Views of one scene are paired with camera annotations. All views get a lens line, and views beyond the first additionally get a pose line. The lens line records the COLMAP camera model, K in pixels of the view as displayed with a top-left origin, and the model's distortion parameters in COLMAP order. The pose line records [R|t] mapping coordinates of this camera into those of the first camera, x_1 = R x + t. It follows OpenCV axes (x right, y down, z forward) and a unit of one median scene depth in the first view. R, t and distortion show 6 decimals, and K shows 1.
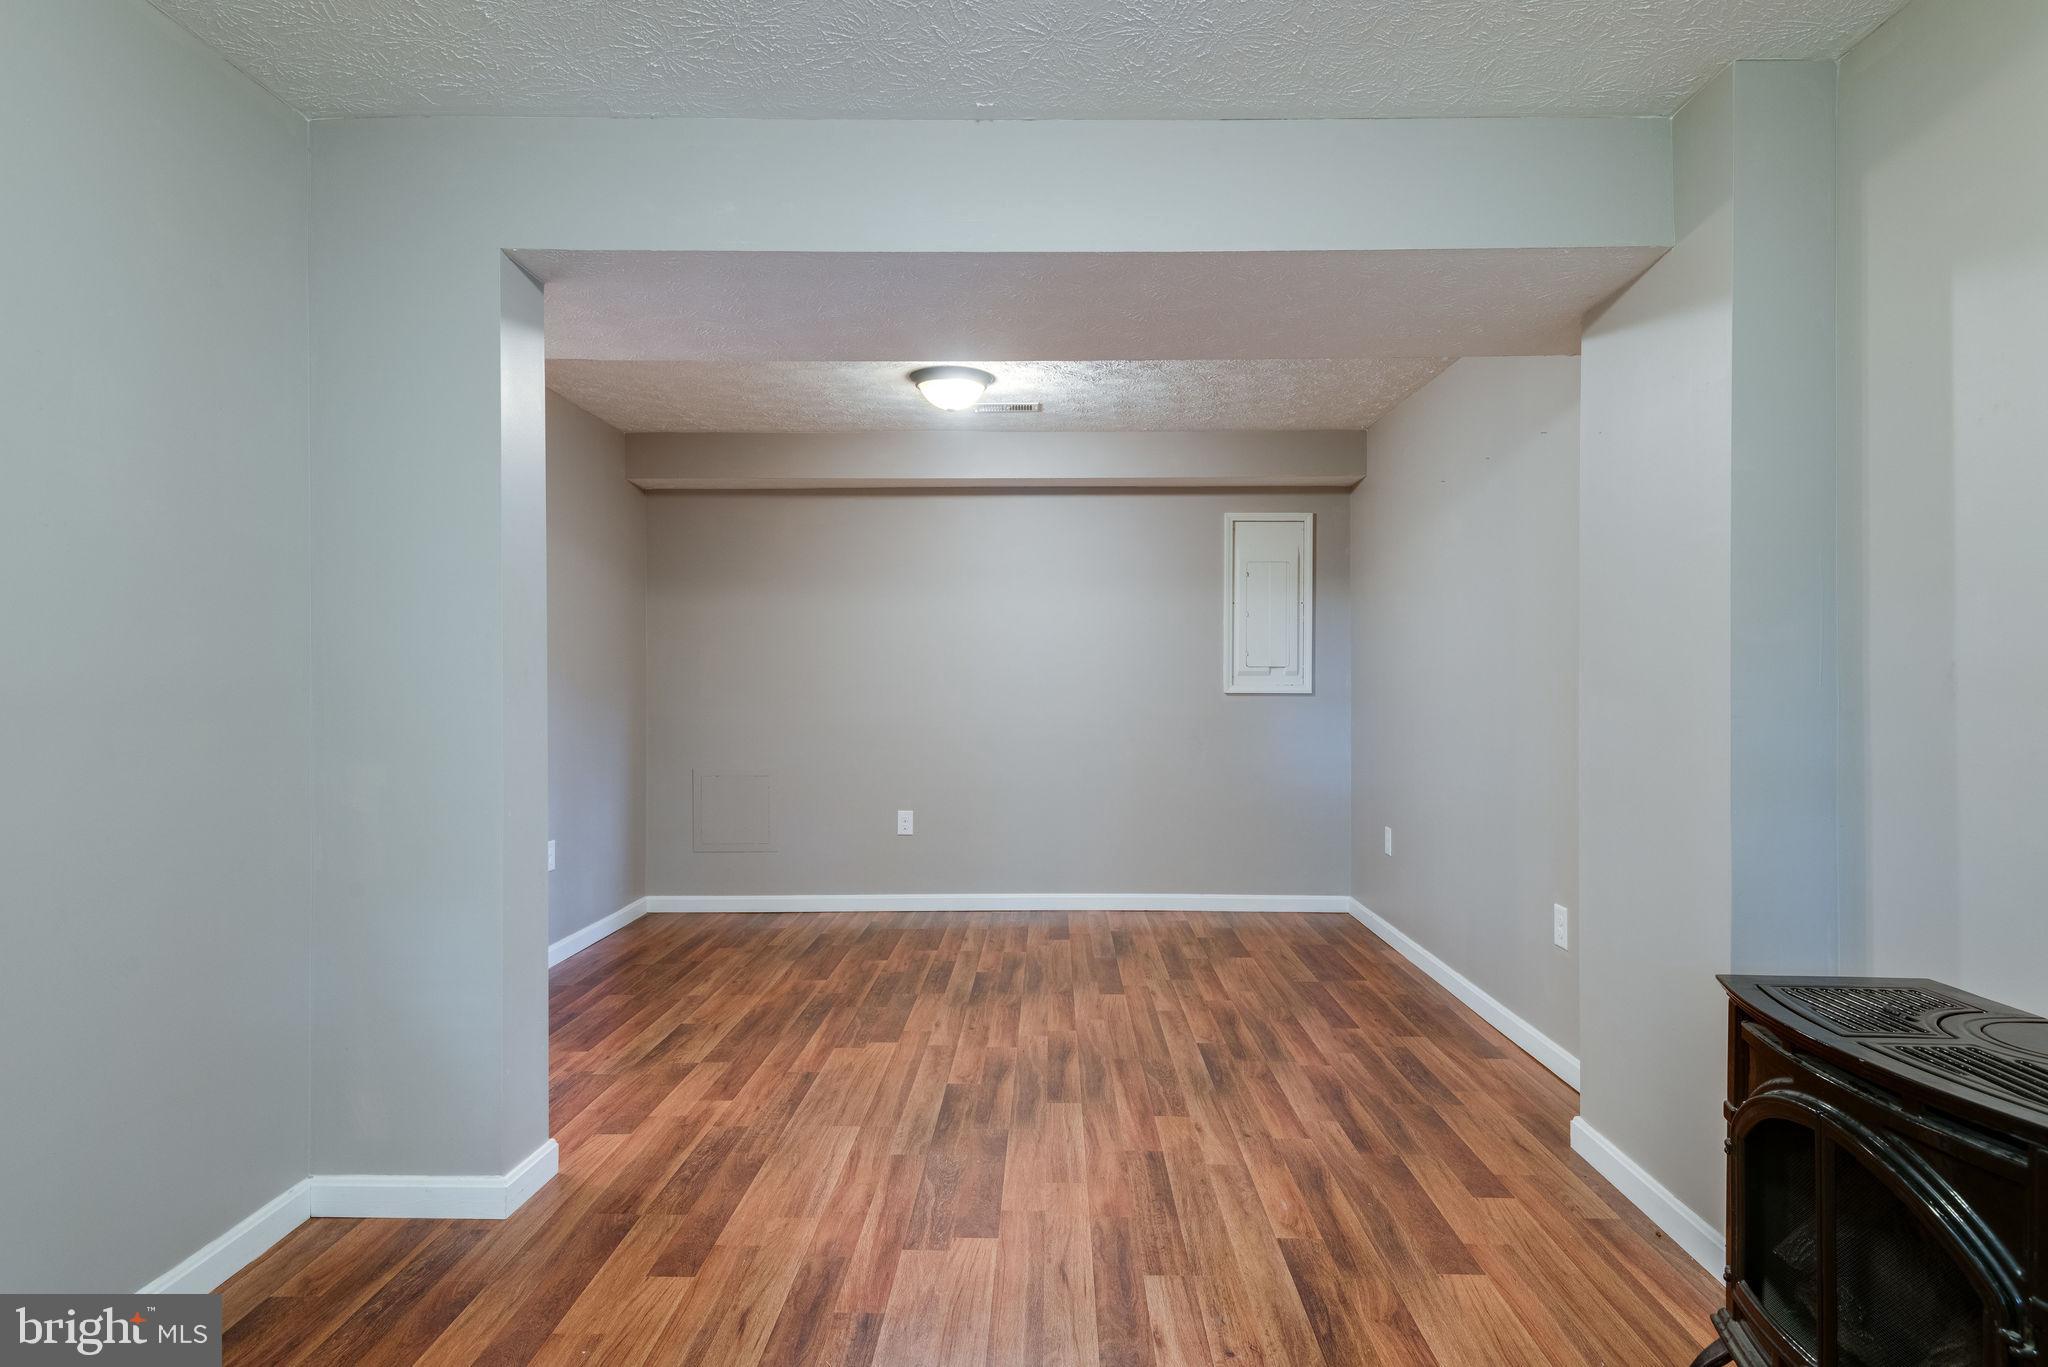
lens RADIAL K [[1133.3, 0, 1041.3], [0, 1133.3, 687.5], [0, 0, 1]] dist [0.043556, -0.029238]
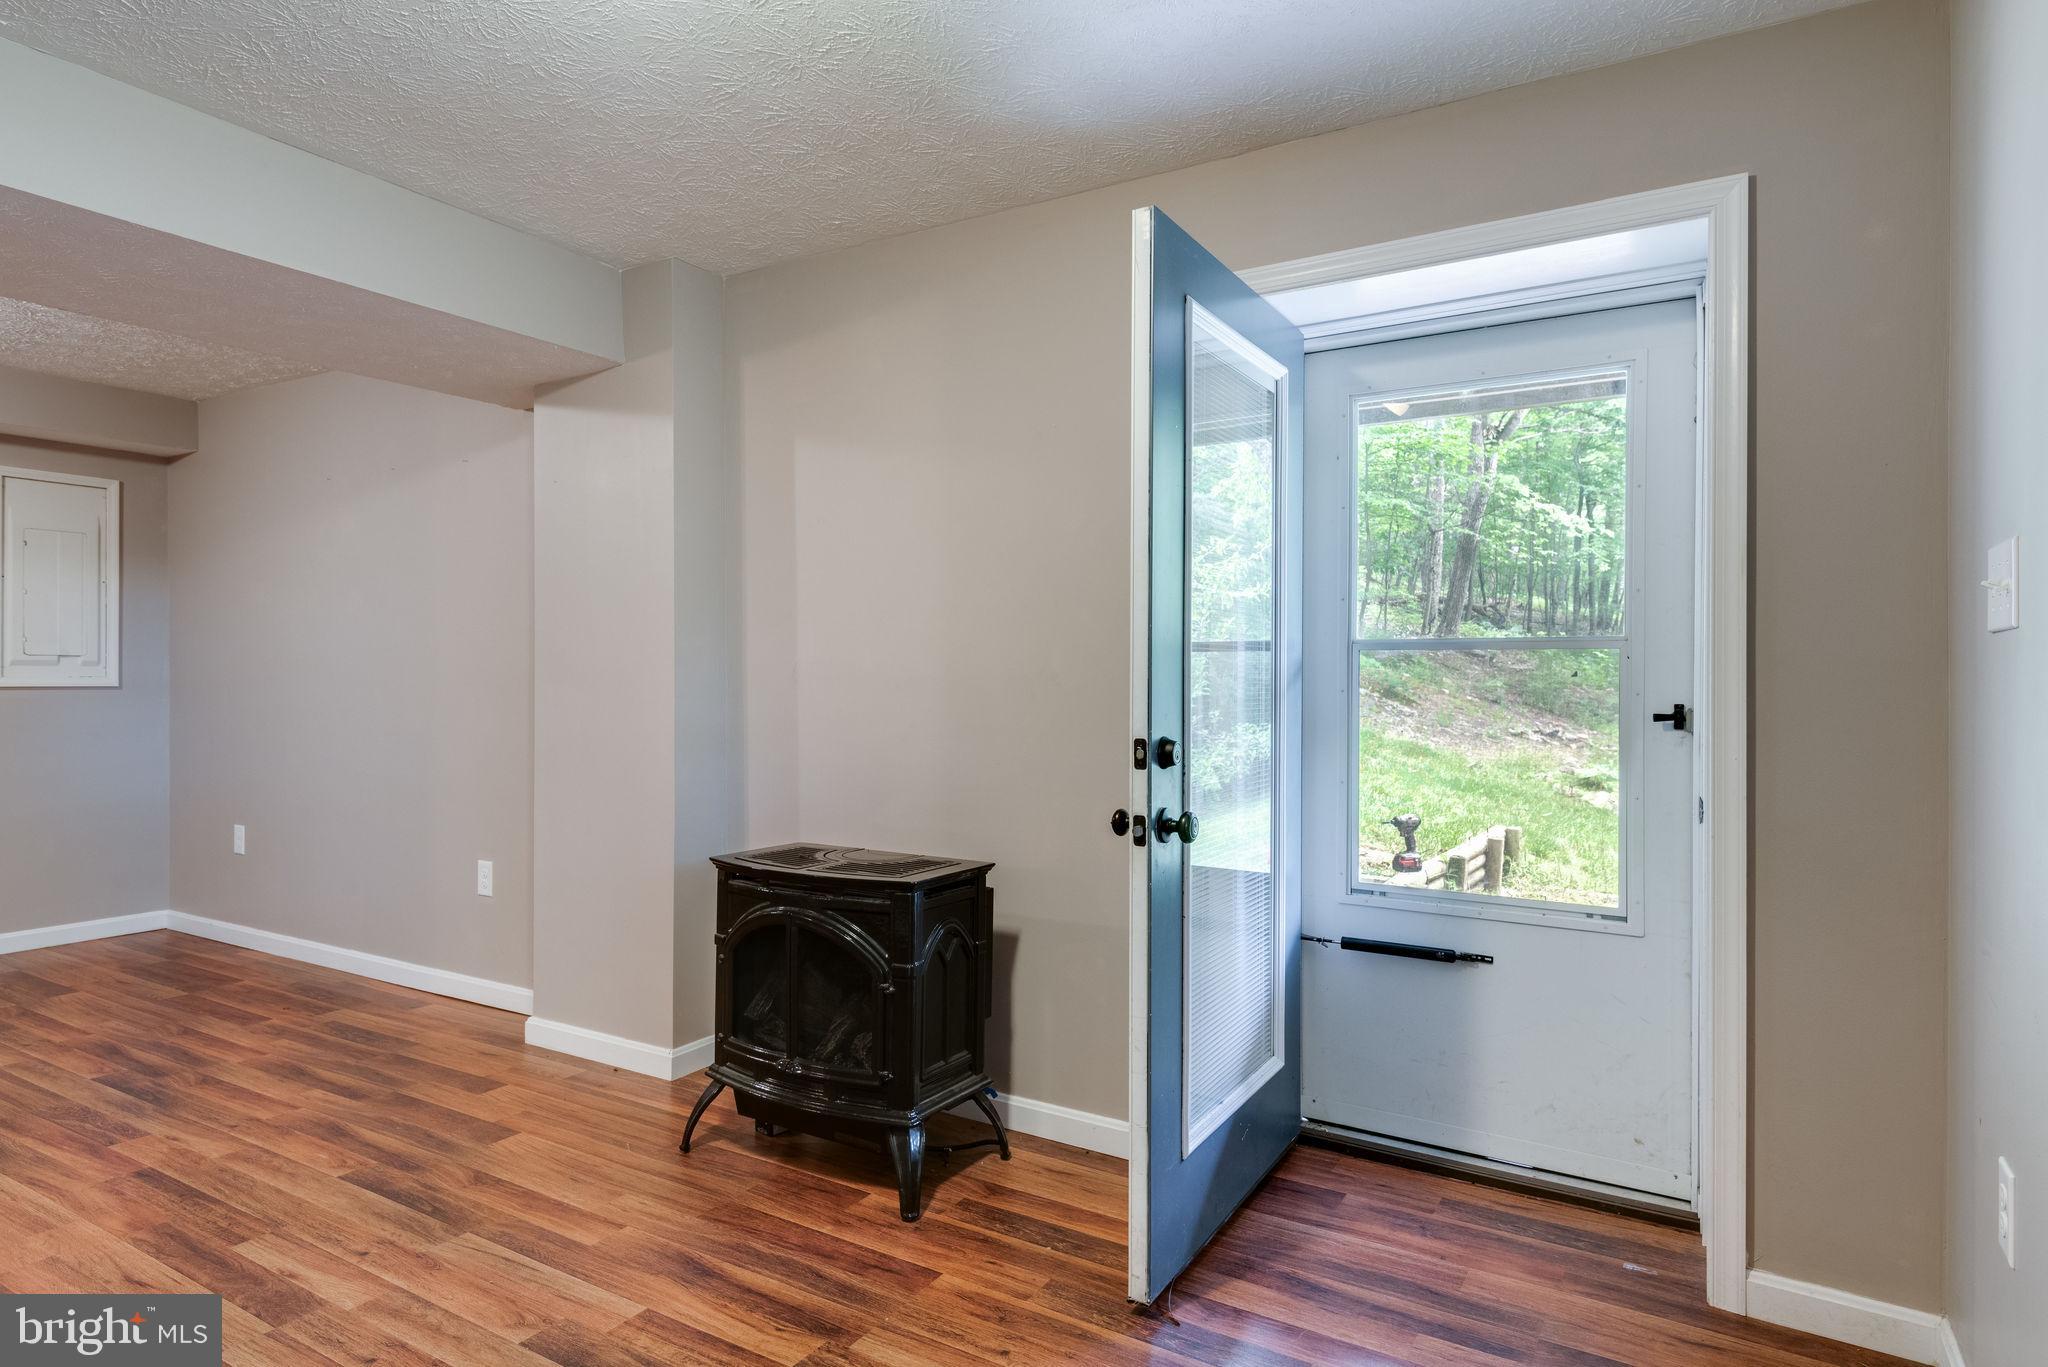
lens RADIAL K [[1133.3, 0, 1041.3], [0, 1133.3, 687.5], [0, 0, 1]] dist [0.043556, -0.029238]
pose [[0.499449, -0.009756, 0.866288, -0.339001], [0.003784, 0.999952, 0.009079, 0.001415], [-0.866335, -0.001257, 0.499462, -0.117410]]
